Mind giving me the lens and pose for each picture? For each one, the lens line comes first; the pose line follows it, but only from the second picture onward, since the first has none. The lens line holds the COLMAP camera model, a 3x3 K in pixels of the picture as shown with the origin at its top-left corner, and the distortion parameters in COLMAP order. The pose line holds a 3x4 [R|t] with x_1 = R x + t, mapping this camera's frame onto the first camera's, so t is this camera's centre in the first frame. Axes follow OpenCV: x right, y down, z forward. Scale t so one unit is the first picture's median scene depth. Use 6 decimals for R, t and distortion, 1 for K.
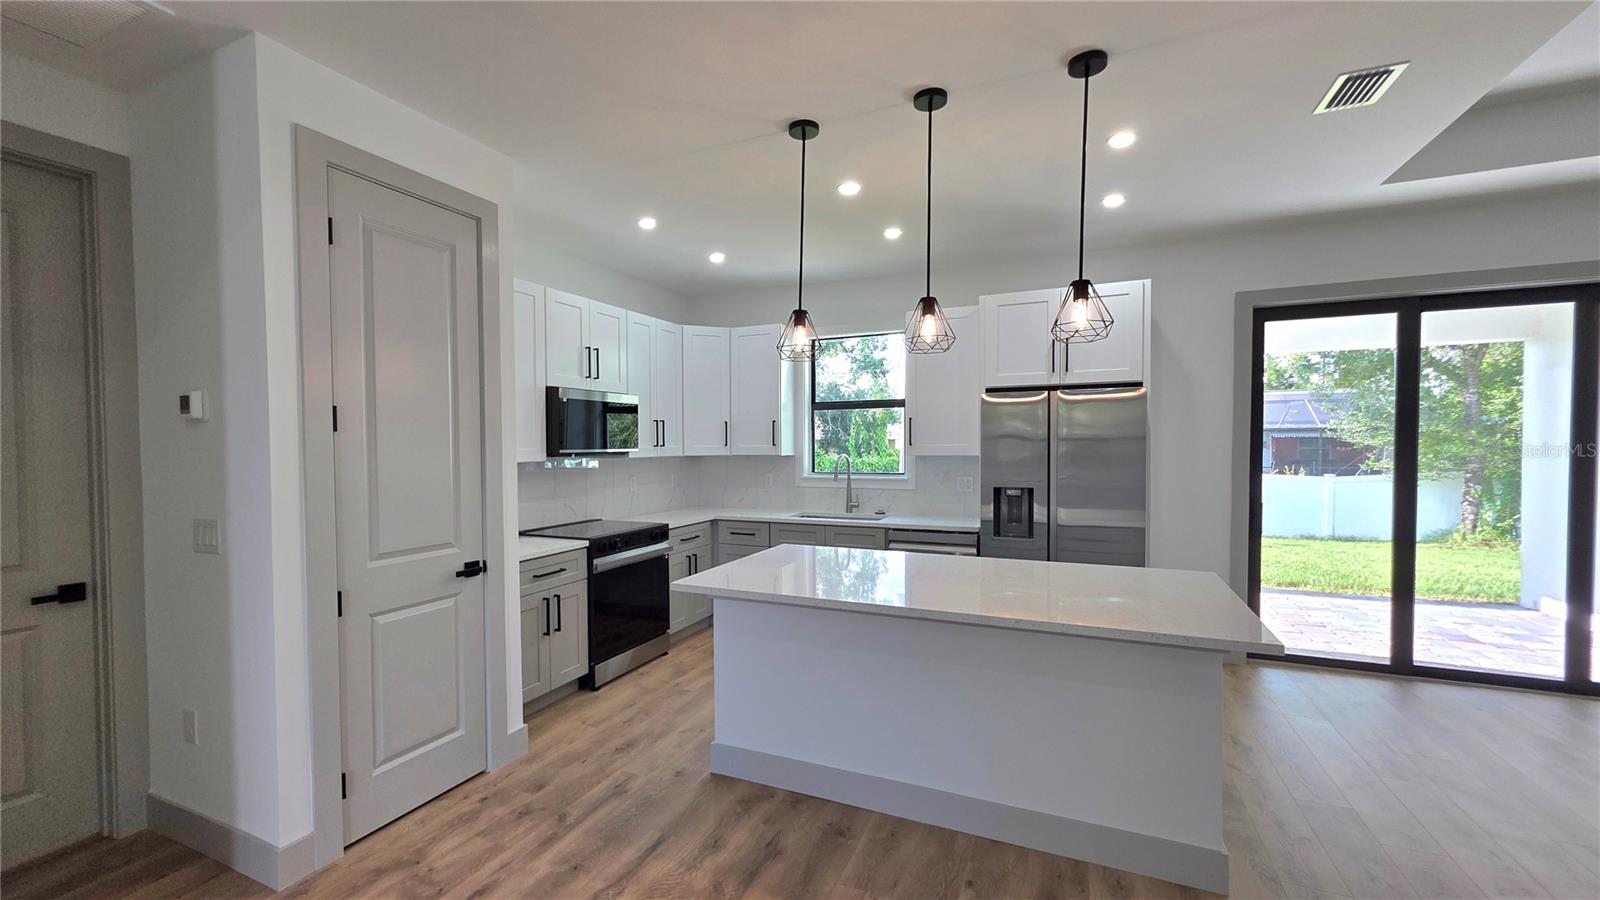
lens RADIAL K [[639.8, 0, 792.0], [0, 639.8, 450.7], [0, 0, 1]] dist [0.000763, 0.000119]
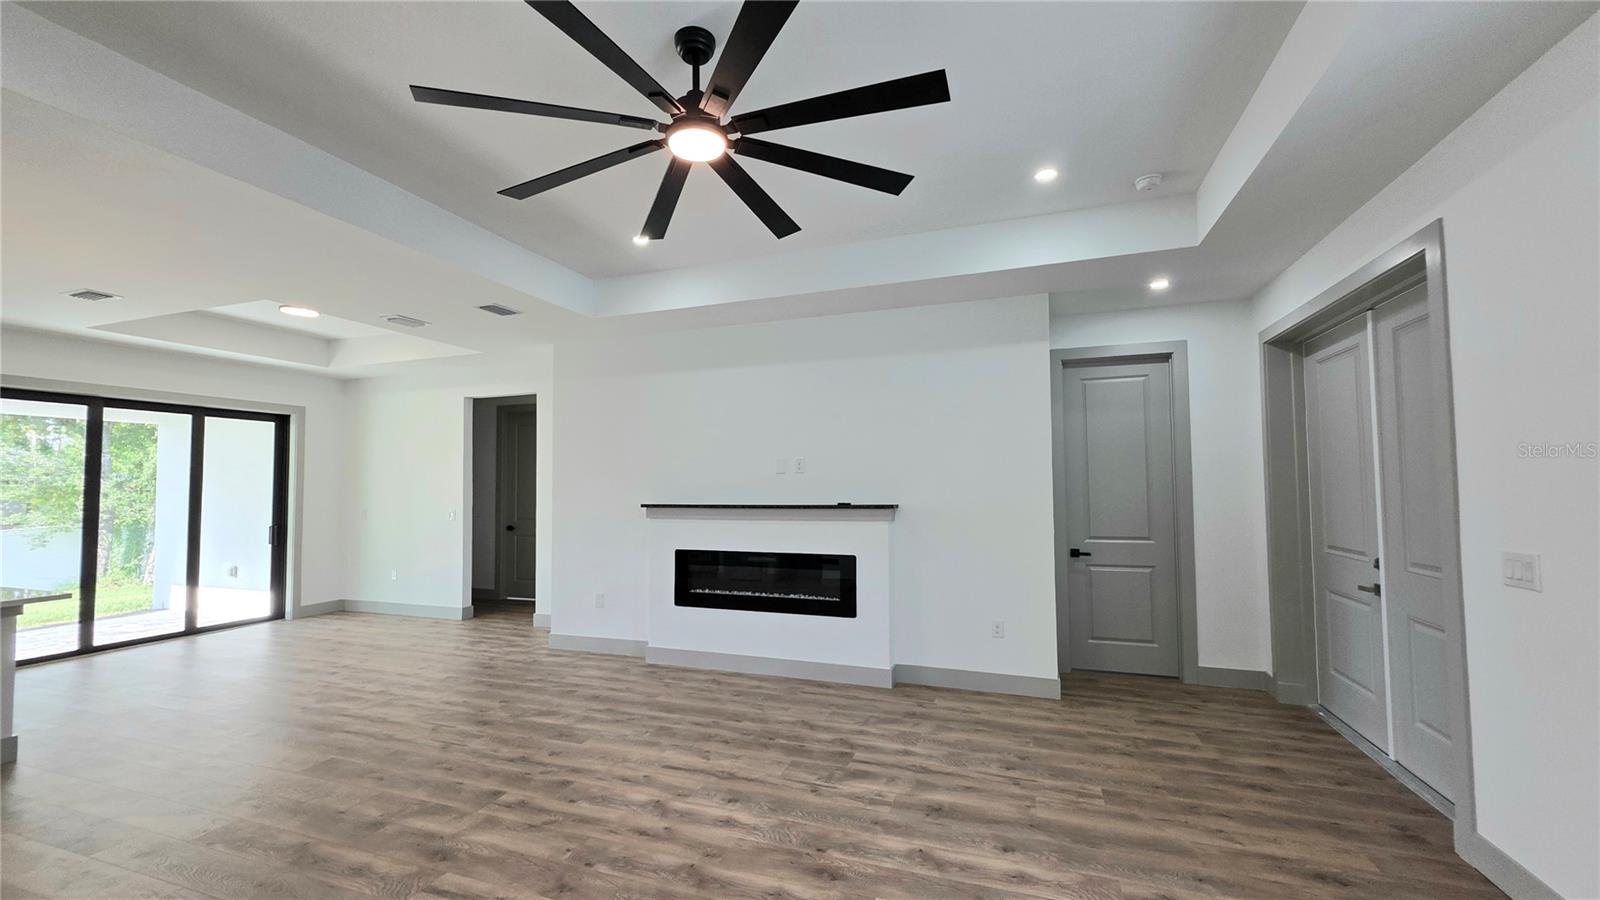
lens RADIAL K [[640.9, 0, 794.2], [0, 640.9, 461.9], [0, 0, 1]] dist [0.003991, 0.000554]
pose [[-0.076058, 0.043443, 0.996157, -0.626225], [0.023361, 0.998854, -0.041777, 0.011213], [-0.996830, 0.020093, -0.076986, -0.483282]]
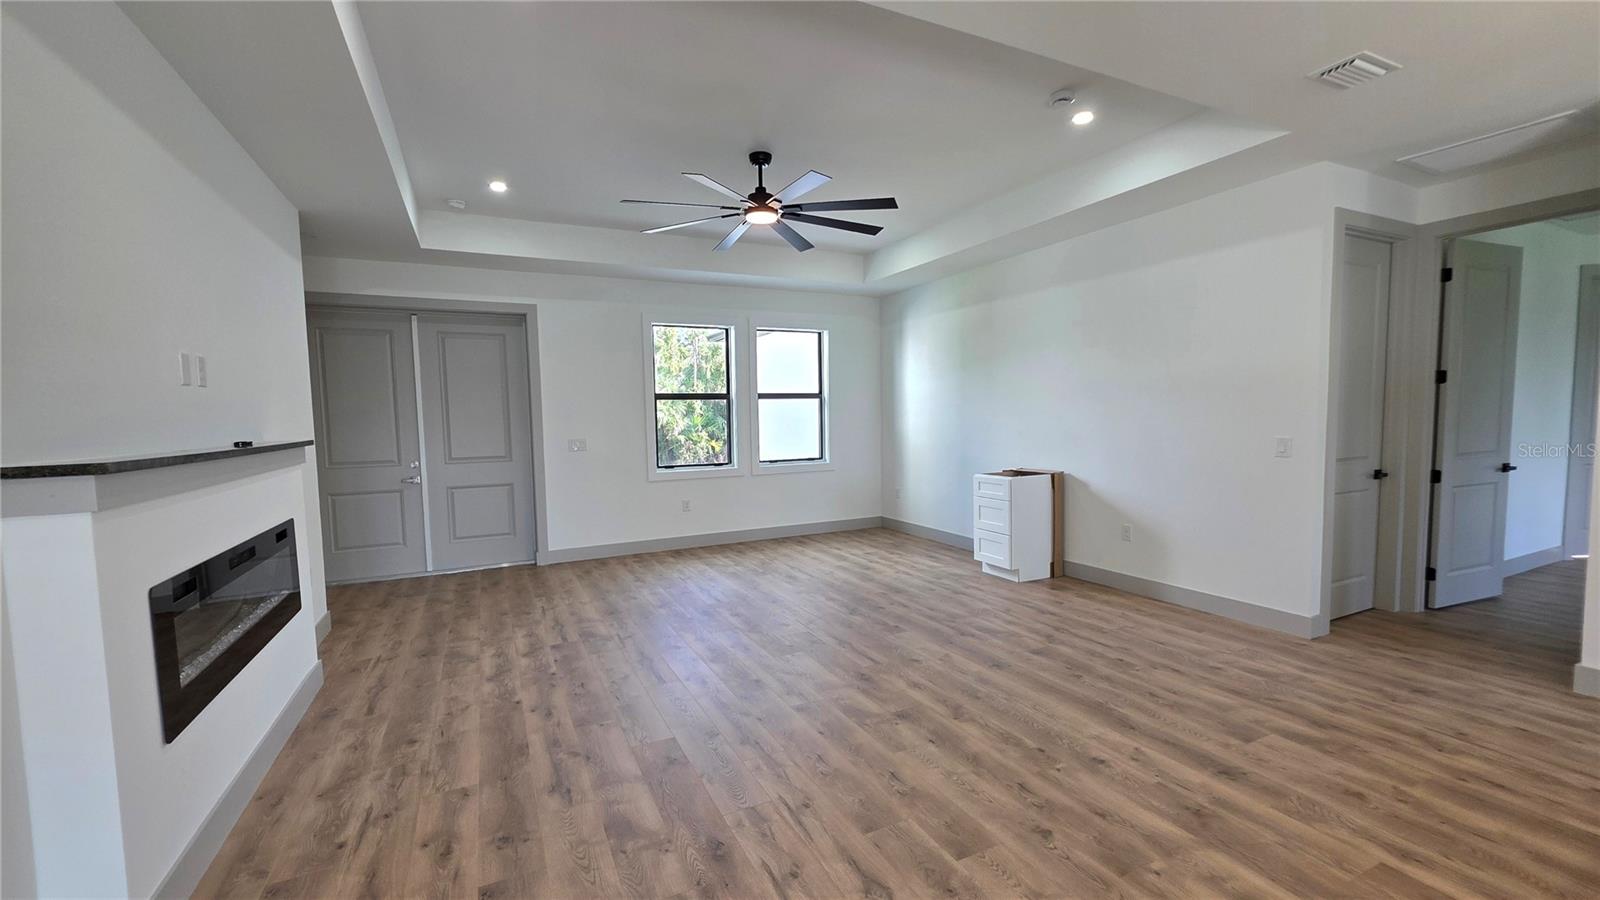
lens RADIAL K [[640.9, 0, 794.2], [0, 640.9, 461.9], [0, 0, 1]] dist [0.003991, 0.000554]
pose [[-0.641812, 0.074748, -0.763211, 0.751597], [0.012908, 0.996150, 0.086707, 0.007398], [0.766754, 0.045798, -0.640306, 0.291994]]
